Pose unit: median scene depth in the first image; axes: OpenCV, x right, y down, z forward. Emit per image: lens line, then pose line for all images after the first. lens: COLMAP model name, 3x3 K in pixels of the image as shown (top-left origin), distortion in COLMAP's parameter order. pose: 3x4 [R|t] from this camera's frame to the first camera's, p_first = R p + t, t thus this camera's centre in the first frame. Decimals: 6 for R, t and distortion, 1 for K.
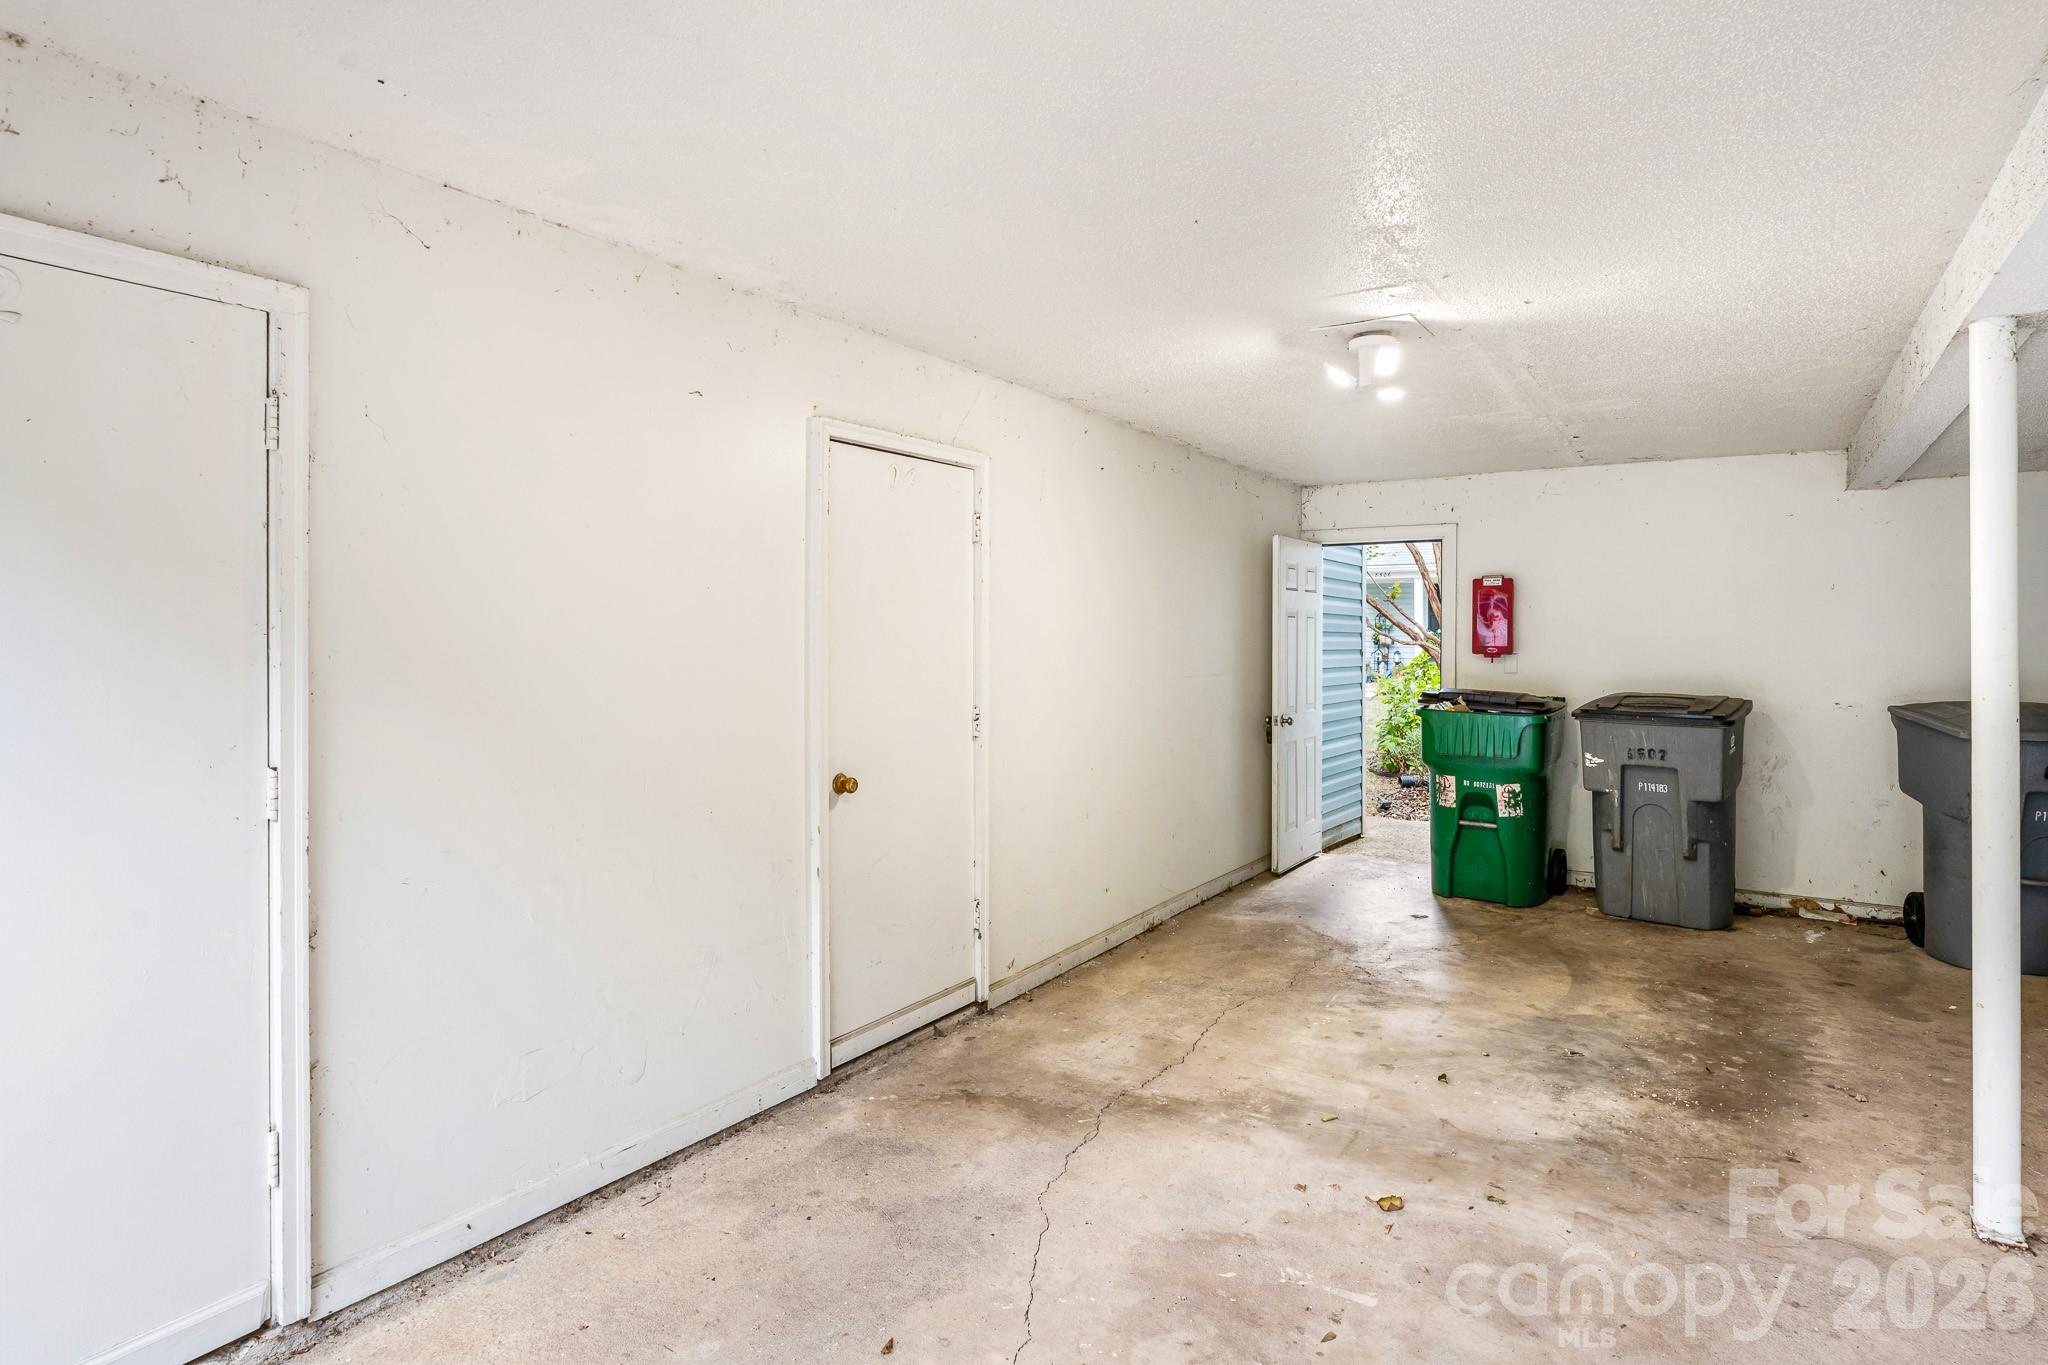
lens RADIAL K [[1097.9, 0, 1019.2], [0, 1097.9, 637.8], [0, 0, 1]] dist [0.000278, -0.000858]
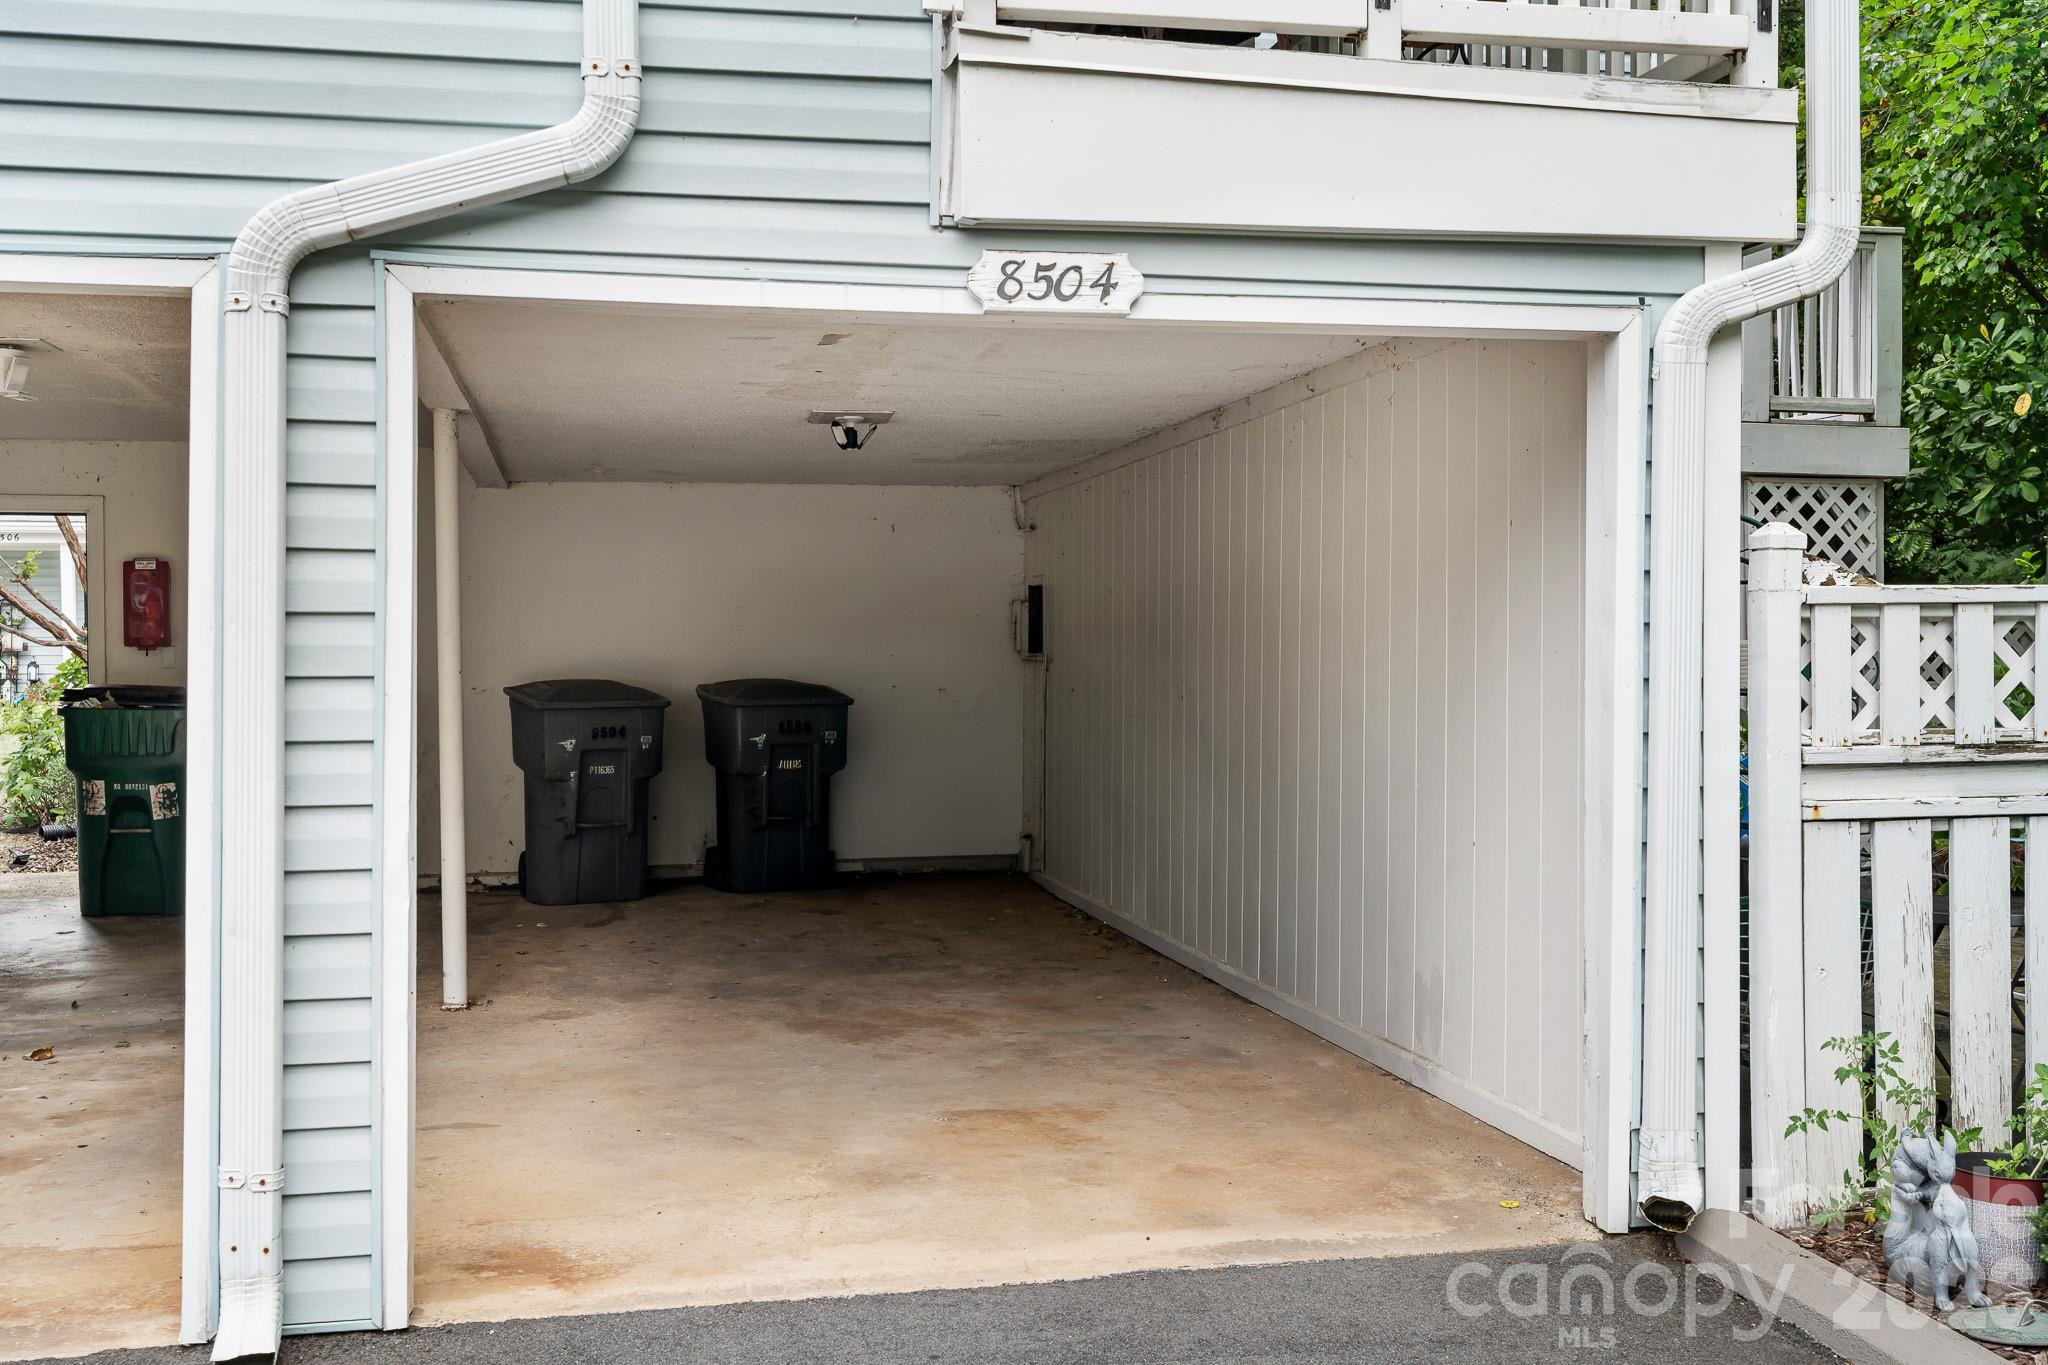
lens RADIAL K [[1991.6, 0, 1024.8], [0, 1991.6, 700.9], [0, 0, 1]] dist [0.006570, 0.002519]
pose [[0.701659, -0.025738, 0.712048, -0.266776], [0.006370, 0.999534, 0.029853, 0.018476], [-0.712484, -0.016411, 0.701496, -0.771584]]
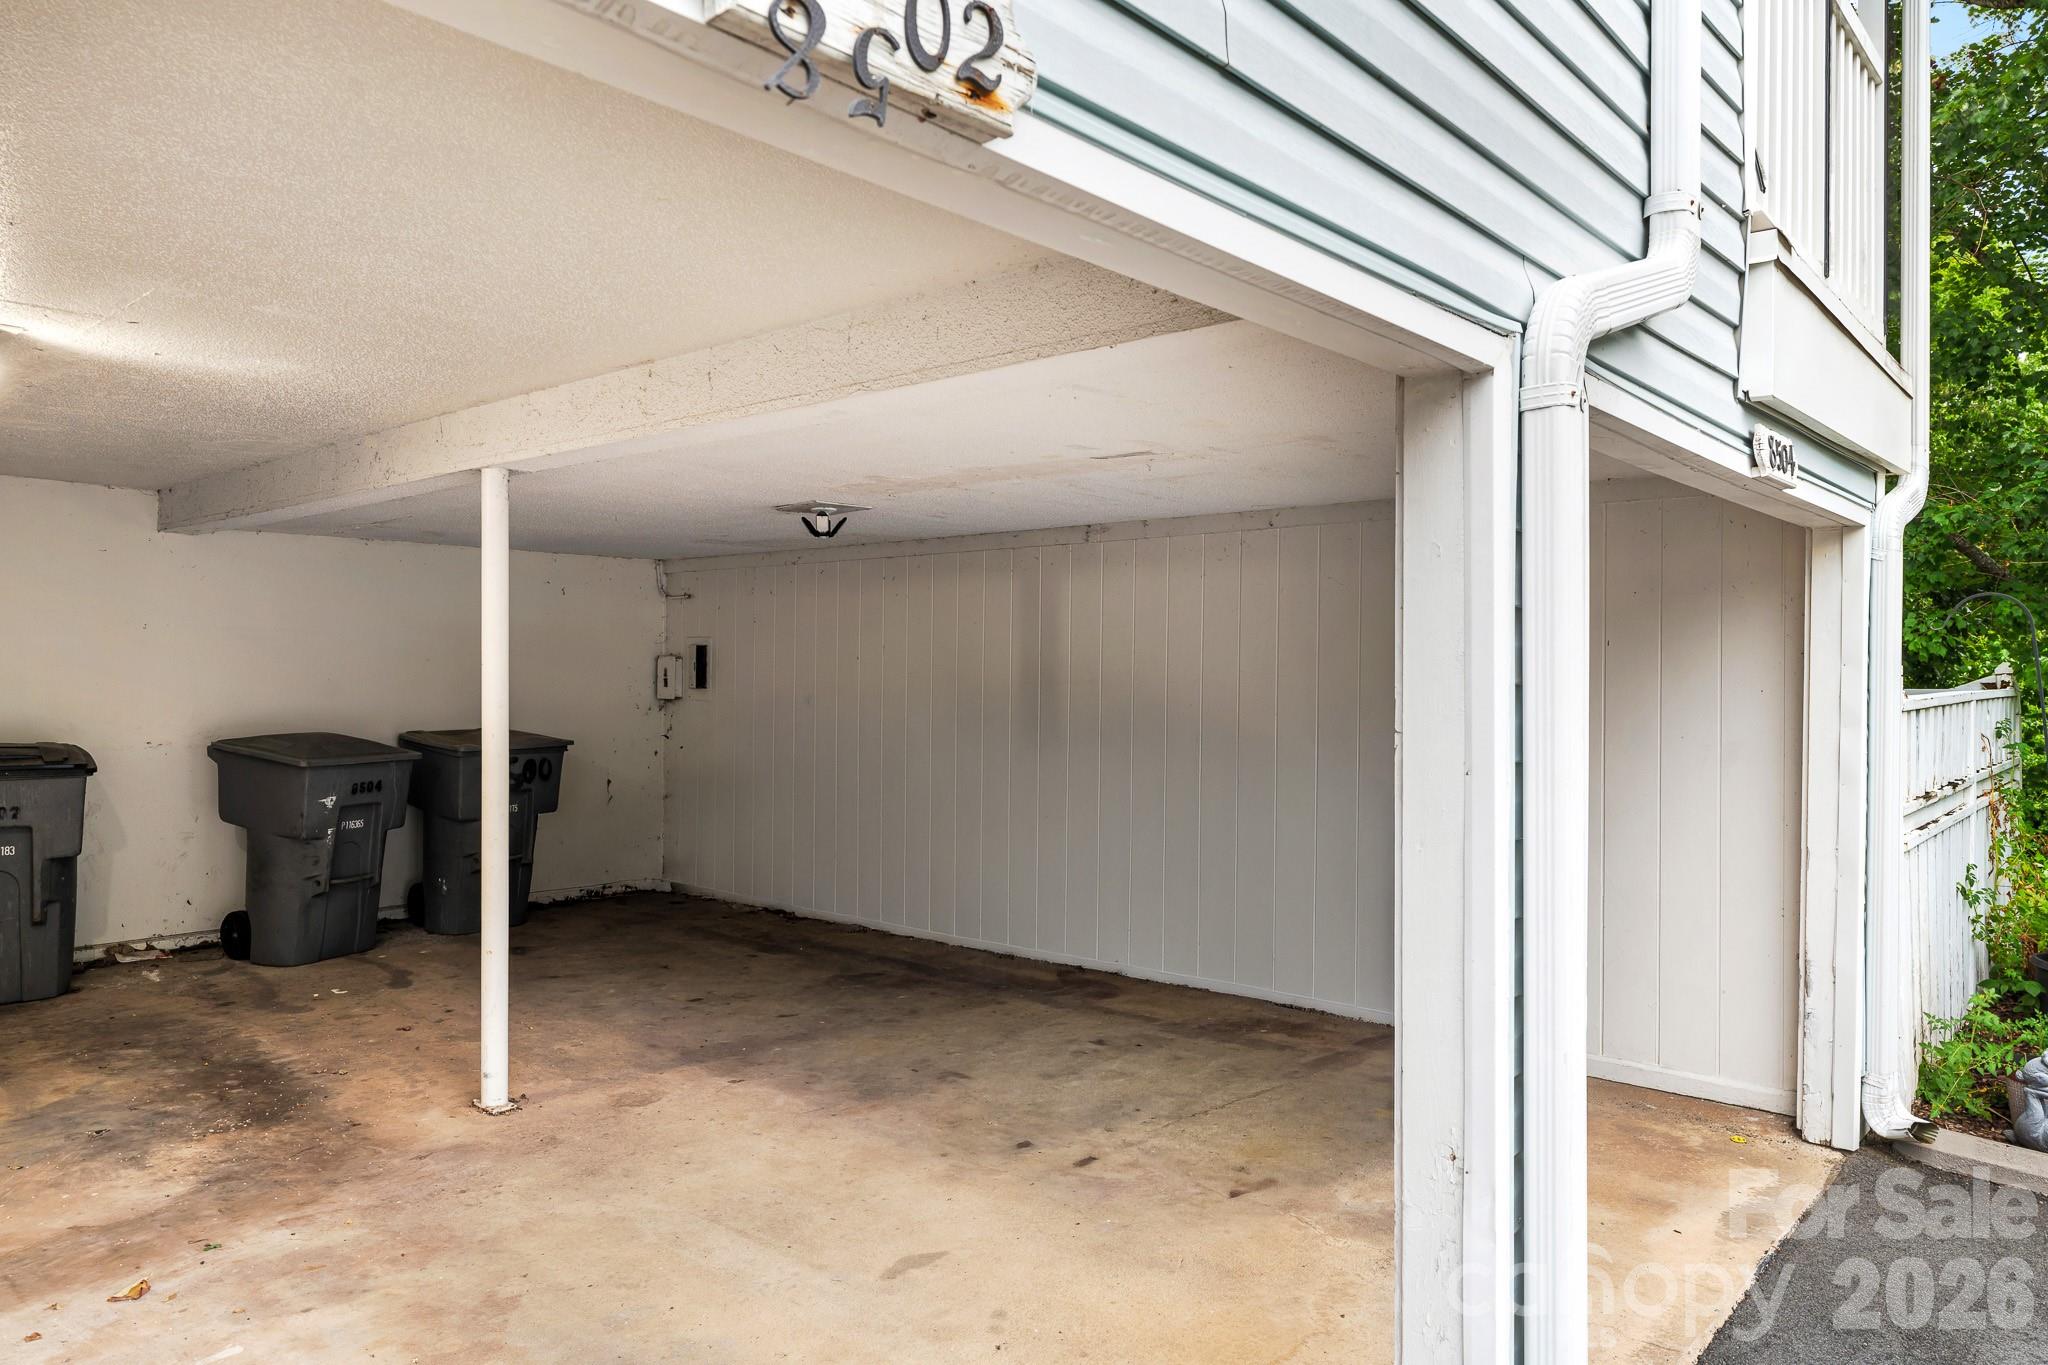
lens RADIAL K [[1334.2, 0, 1024.0], [0, 1334.2, 682.5], [0, 0, 1]] dist [0.001895, 0.001431]
pose [[0.136534, -0.015209, 0.990519, -0.372987], [-0.010213, 0.999807, 0.016760, -0.025293], [-0.990583, -0.012405, 0.136352, 0.043742]]
